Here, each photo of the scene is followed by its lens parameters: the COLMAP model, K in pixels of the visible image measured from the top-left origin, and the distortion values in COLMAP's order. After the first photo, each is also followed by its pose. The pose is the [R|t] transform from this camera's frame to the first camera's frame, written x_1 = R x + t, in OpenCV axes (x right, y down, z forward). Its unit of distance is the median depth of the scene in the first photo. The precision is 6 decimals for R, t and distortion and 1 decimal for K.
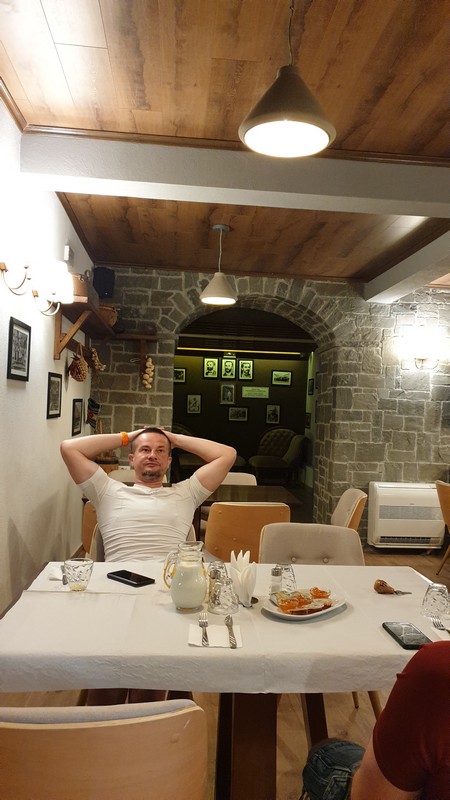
lens RADIAL K [[632.2, 0, 226.3], [0, 632.2, 399.8], [0, 0, 1]] dist [0.009310, 0.000896]
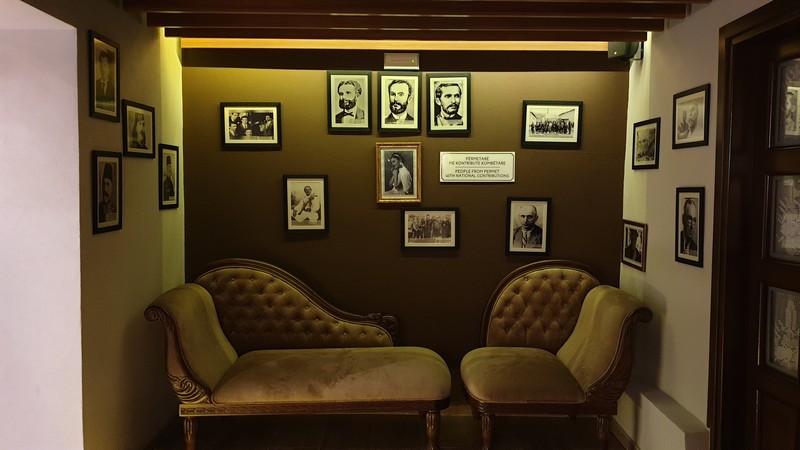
lens RADIAL K [[632.2, 0, 396.0], [0, 632.2, 224.0], [0, 0, 1]] dist [0.009310, 0.000896]
pose [[0.999119, -0.027516, -0.031675, 0.010911], [0.029984, 0.996324, 0.080249, -0.009523], [0.029351, -0.081128, 0.996271, 0.642860]]
